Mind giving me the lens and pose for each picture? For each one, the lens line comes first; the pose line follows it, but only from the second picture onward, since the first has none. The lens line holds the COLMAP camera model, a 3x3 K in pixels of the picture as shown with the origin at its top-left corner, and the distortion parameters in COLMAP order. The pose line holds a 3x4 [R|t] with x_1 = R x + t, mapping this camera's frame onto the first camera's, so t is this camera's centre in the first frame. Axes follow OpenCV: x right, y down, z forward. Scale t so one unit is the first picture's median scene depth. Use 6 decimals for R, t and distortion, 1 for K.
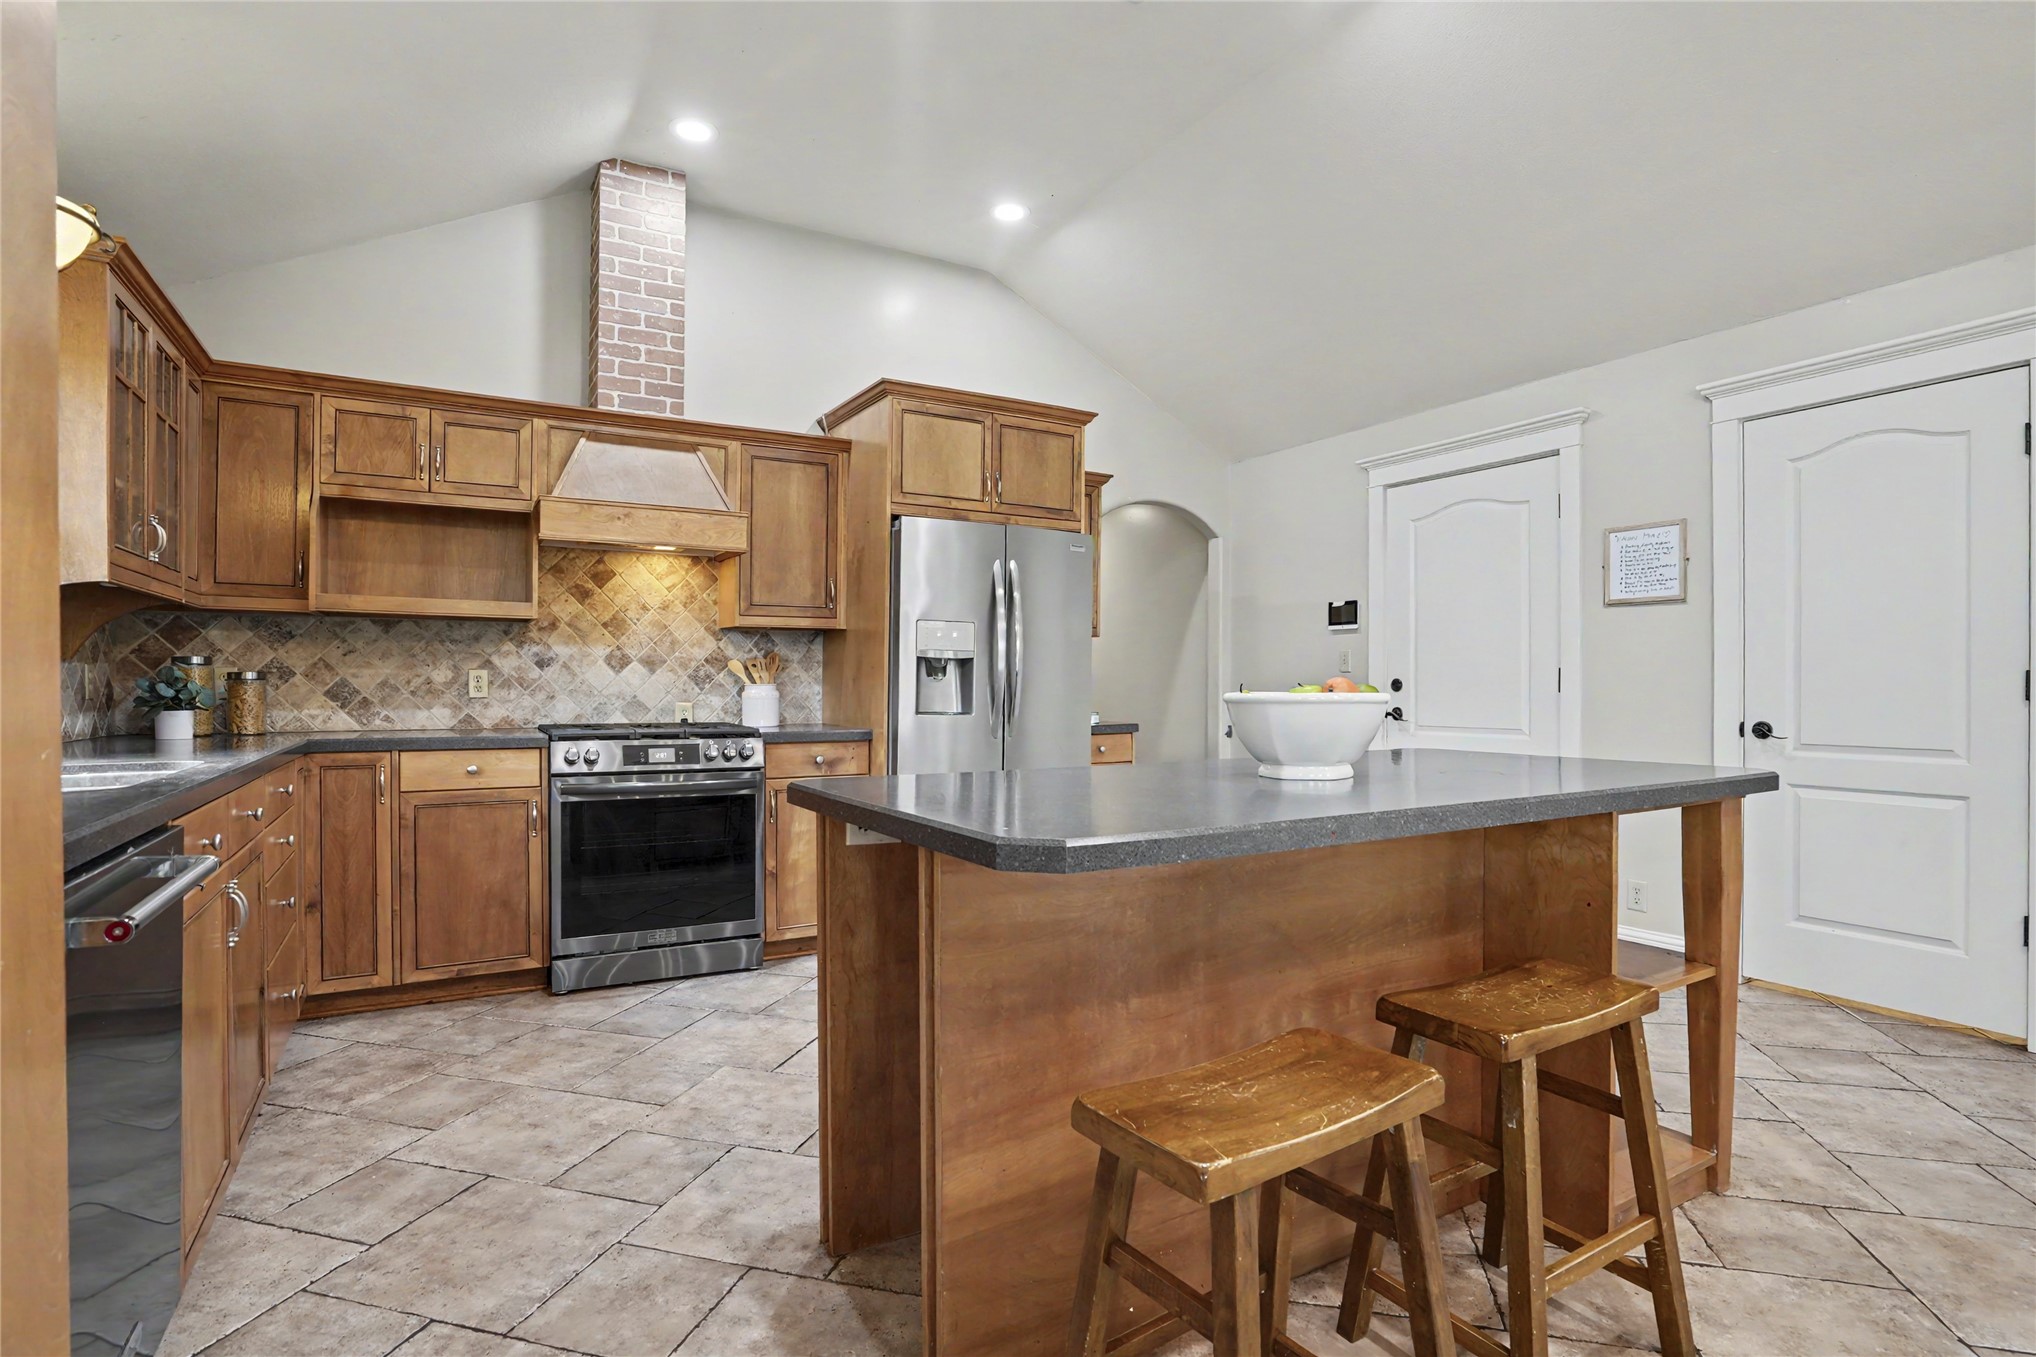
lens RADIAL K [[999.7, 0, 1024.1], [0, 999.7, 685.7], [0, 0, 1]] dist [-0.046480, 0.011921]
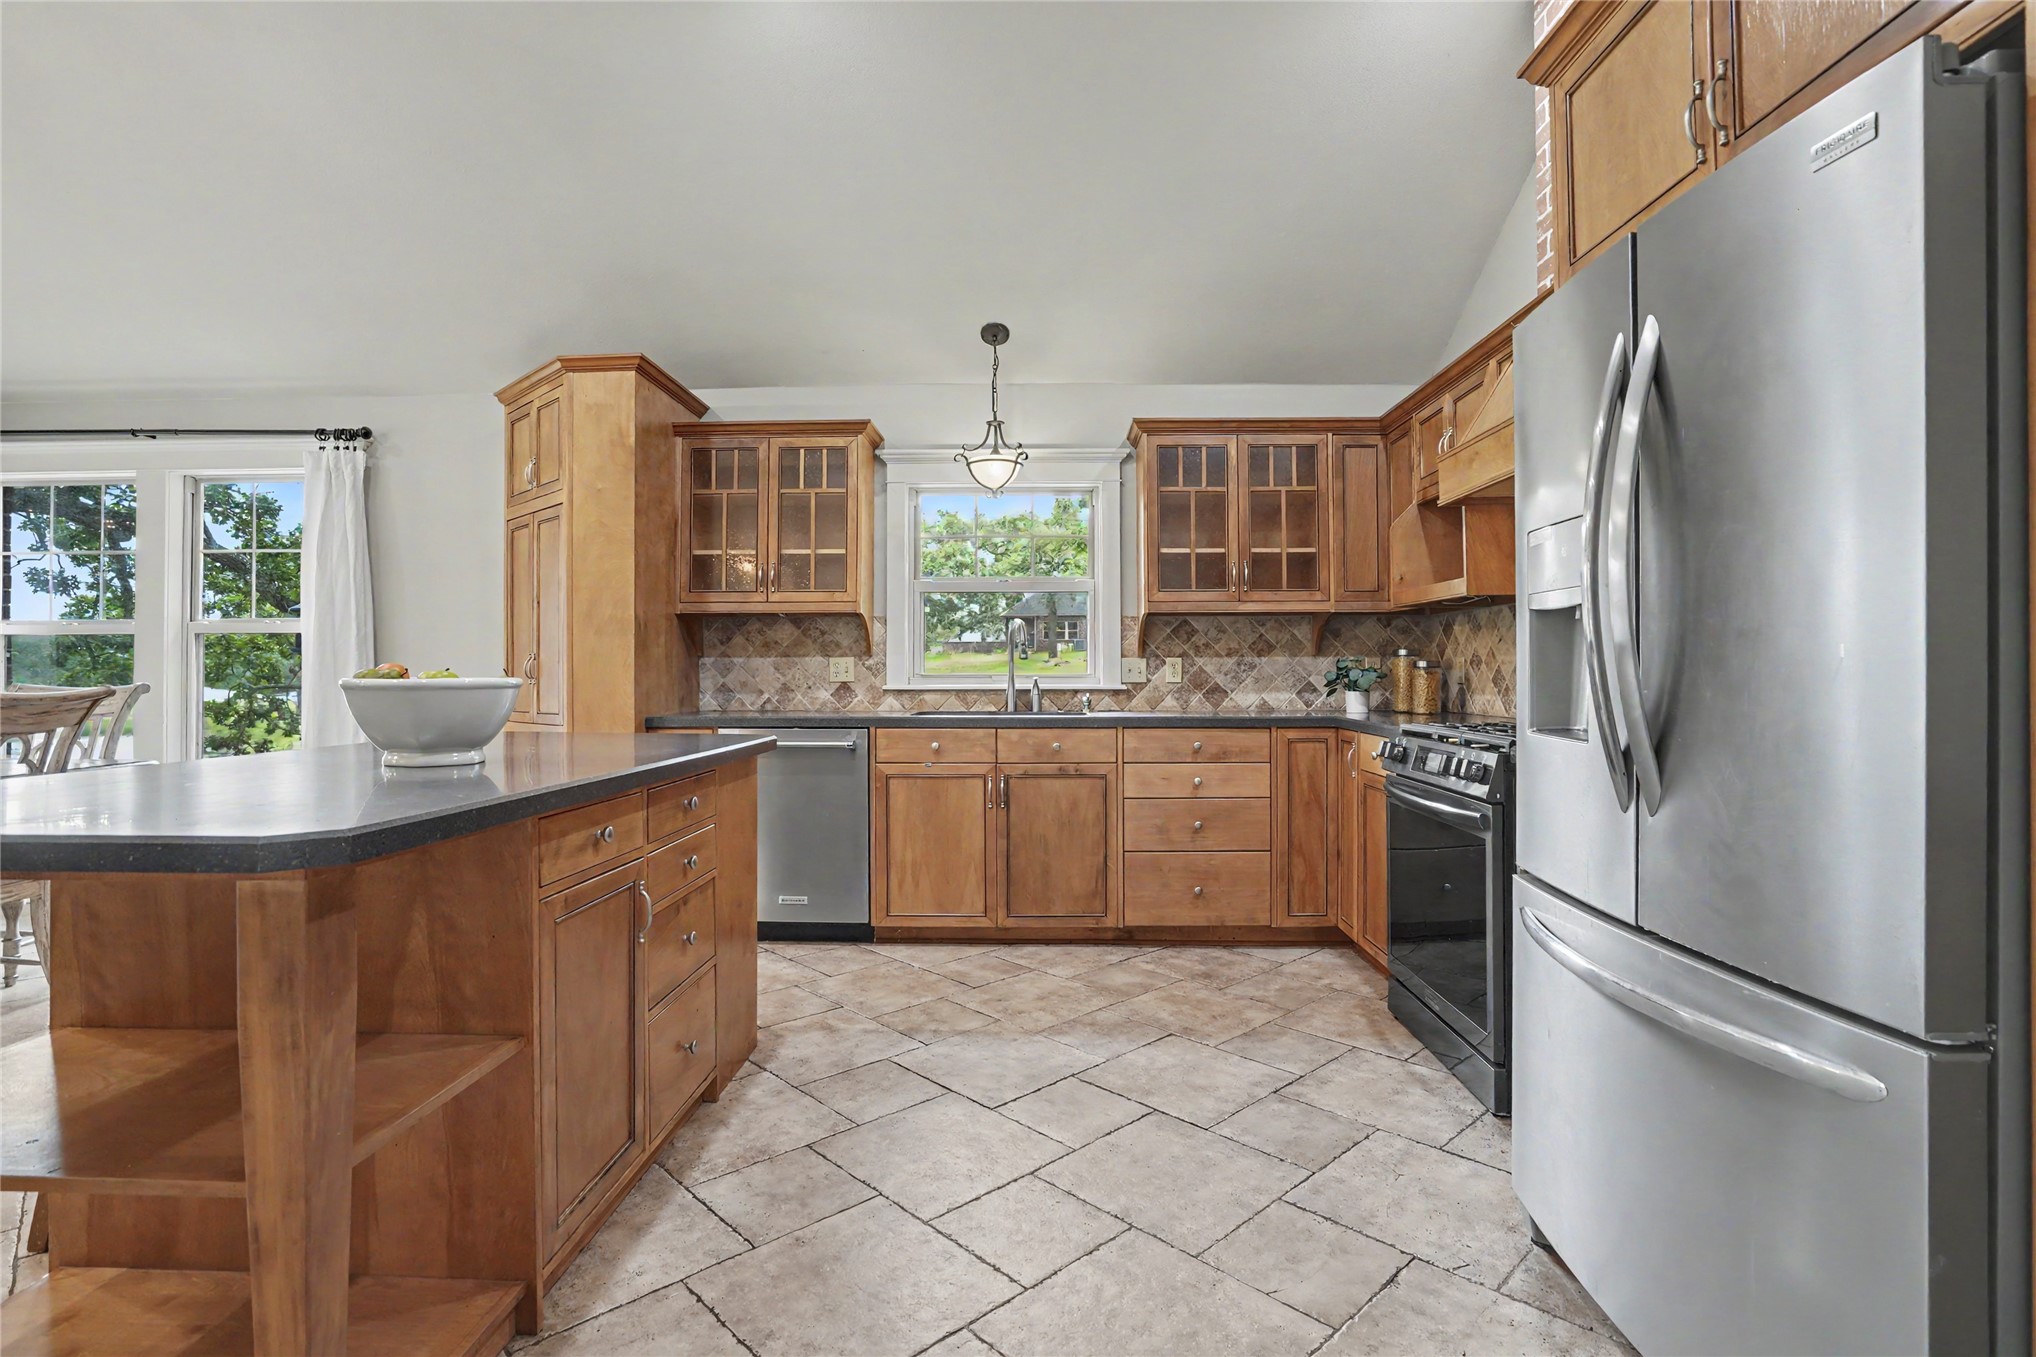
lens RADIAL K [[999.7, 0, 1016.1], [0, 999.7, 661.2], [0, 0, 1]] dist [-0.046480, 0.011921]
pose [[-0.525516, -0.010540, -0.850719, 0.445899], [-0.002778, 0.999939, -0.010672, 0.000690], [0.850779, -0.003245, -0.525513, 1.100962]]
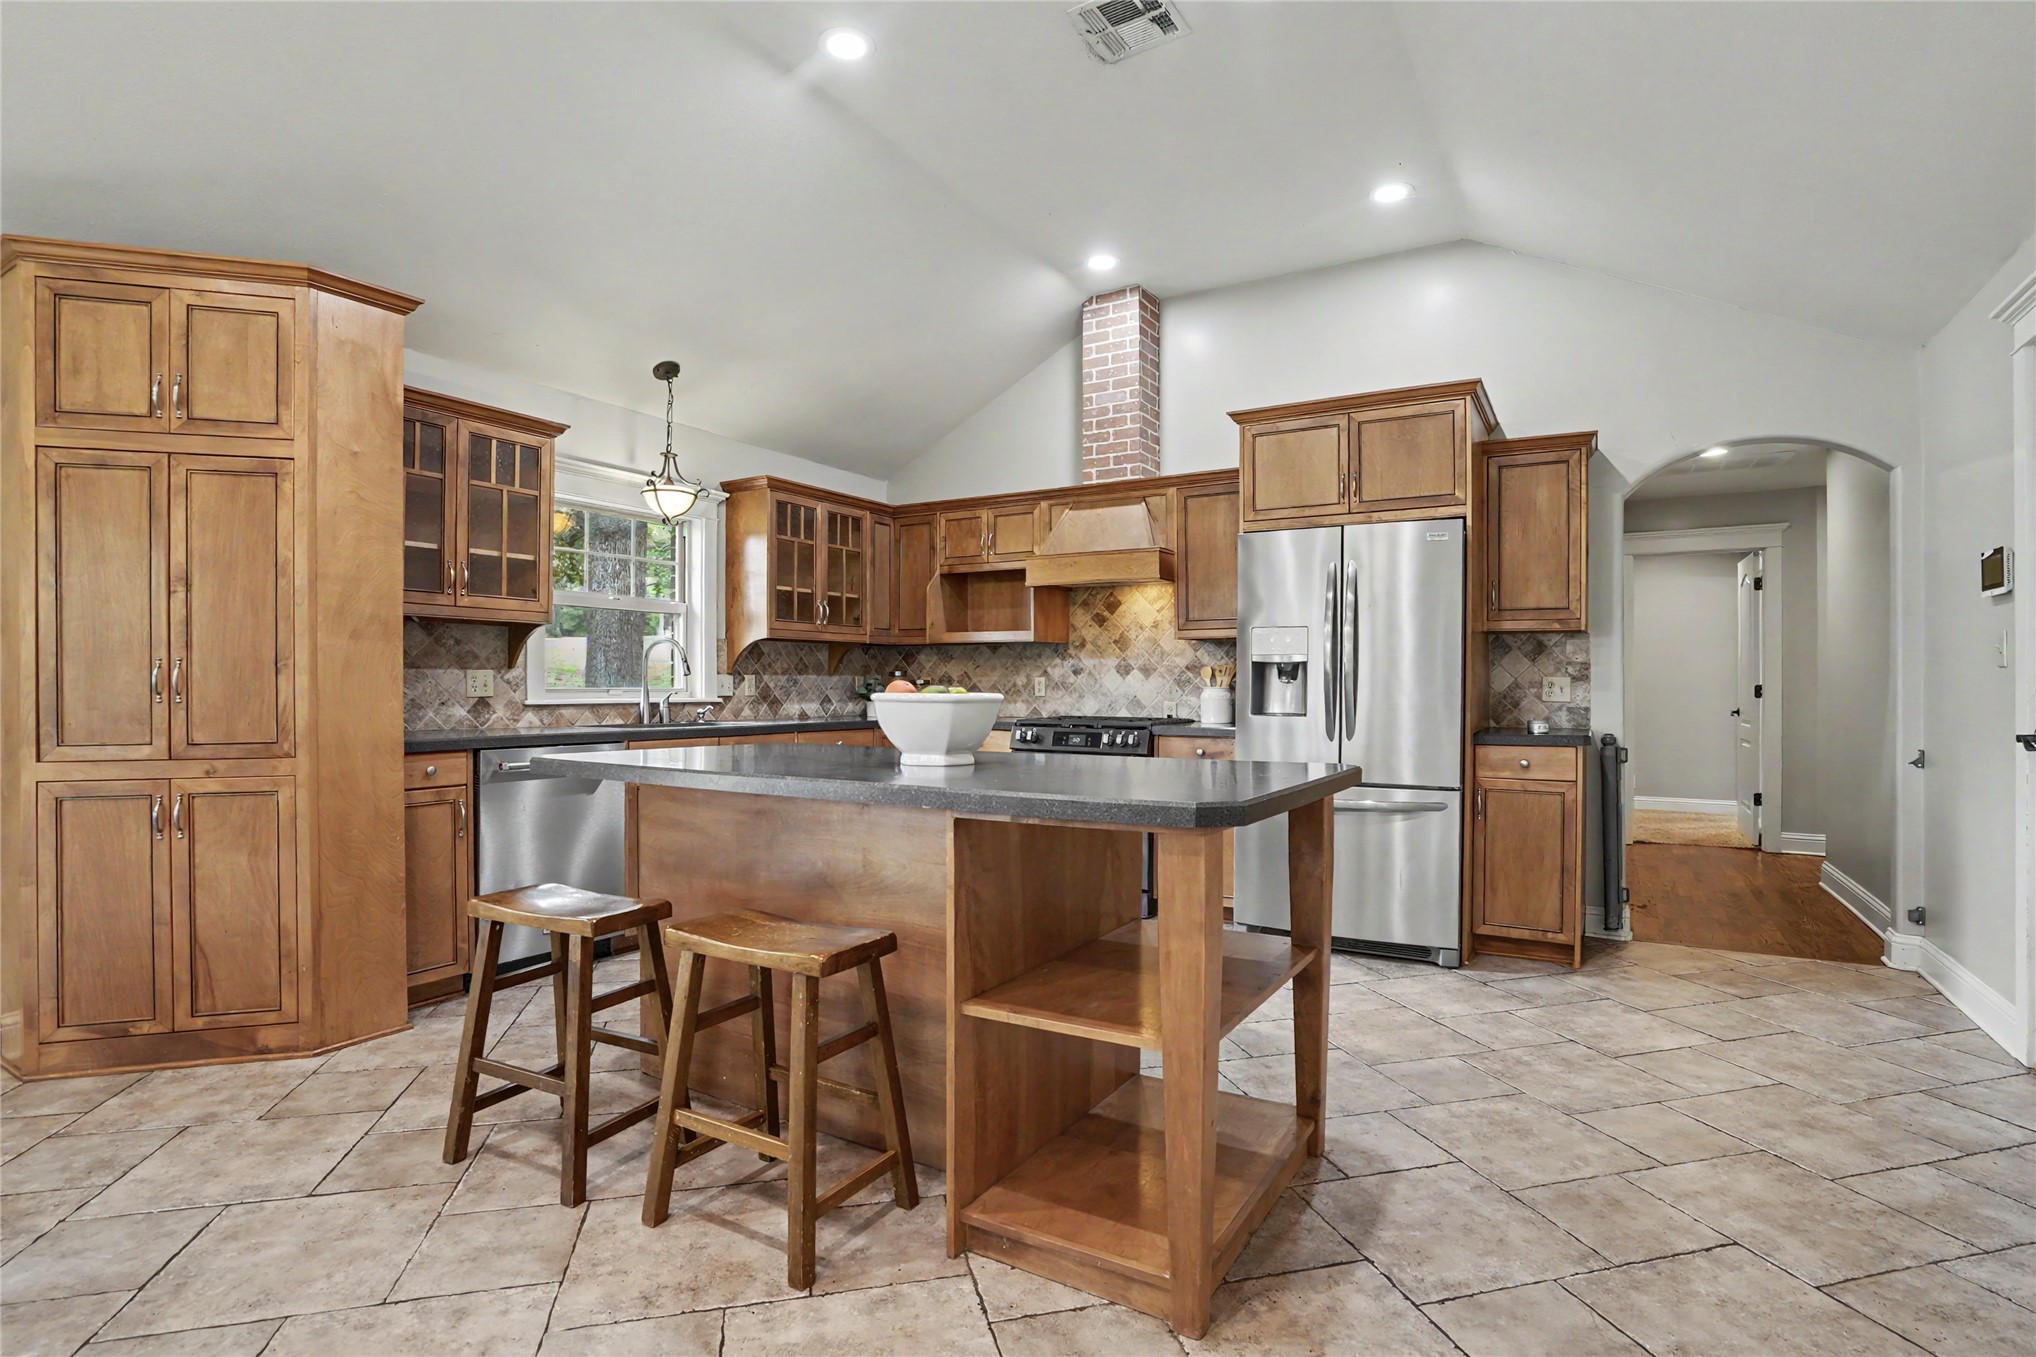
lens RADIAL K [[999.7, 0, 1024.3], [0, 999.7, 683.4], [0, 0, 1]] dist [-0.046480, 0.011921]
pose [[0.481496, -0.003620, -0.876441, 0.764502], [-0.004131, 0.999971, -0.006400, 0.003013], [0.876438, 0.006702, 0.481468, 0.279246]]
